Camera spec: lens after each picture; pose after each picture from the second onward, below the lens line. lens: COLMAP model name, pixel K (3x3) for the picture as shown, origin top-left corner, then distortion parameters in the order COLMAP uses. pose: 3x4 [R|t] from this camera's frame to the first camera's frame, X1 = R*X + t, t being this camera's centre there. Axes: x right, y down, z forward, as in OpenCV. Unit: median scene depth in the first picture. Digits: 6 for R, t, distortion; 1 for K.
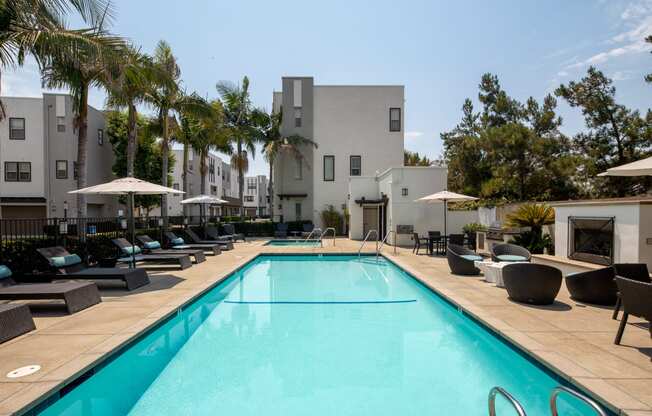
lens RADIAL K [[315.4, 0, 323.8], [0, 315.4, 213.3], [0, 0, 1]] dist [-0.000007, -0.003048]
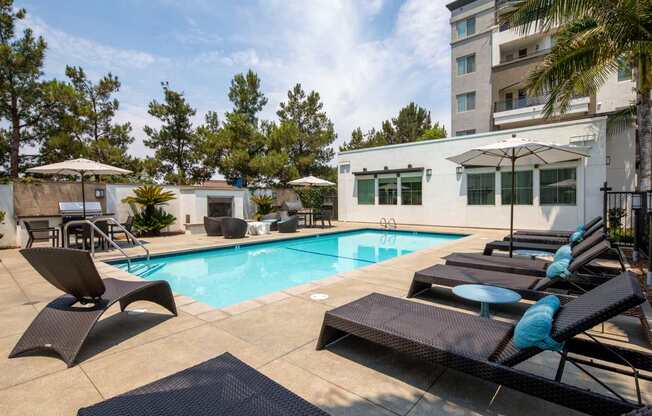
lens RADIAL K [[315.4, 0, 324.8], [0, 315.4, 204.9], [0, 0, 1]] dist [-0.000007, -0.003048]
pose [[-0.744558, -0.005115, 0.667538, -0.320085], [0.003747, 0.999923, 0.011841, 0.017786], [-0.667547, 0.011318, -0.744481, 0.778295]]
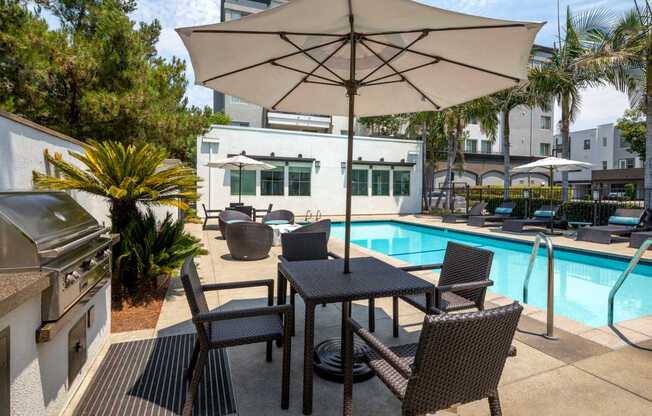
lens RADIAL K [[315.4, 0, 322.4], [0, 315.4, 196.1], [0, 0, 1]] dist [-0.000007, -0.003048]
pose [[-0.937339, -0.002759, -0.348408, 0.314625], [-0.008347, 0.999859, 0.014539, 0.017145], [0.348319, 0.016536, -0.937230, 0.786394]]
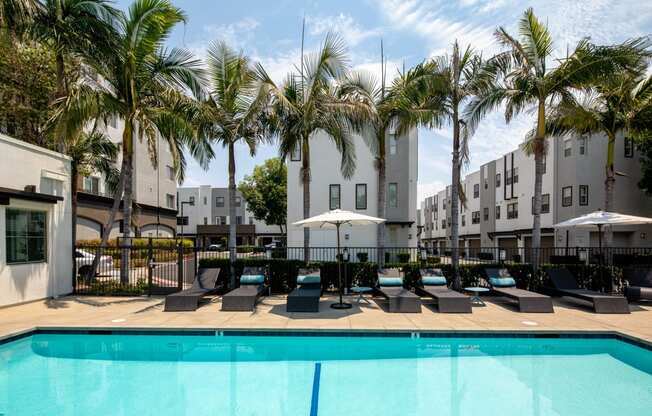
lens RADIAL K [[315.4, 0, 322.6], [0, 315.4, 245.3], [0, 0, 1]] dist [-0.000007, -0.003048]
pose [[-0.040660, 0.005434, -0.999158, 0.180143], [0.002406, 0.999983, 0.005341, 0.000332], [0.999170, -0.002187, -0.040673, 0.405766]]
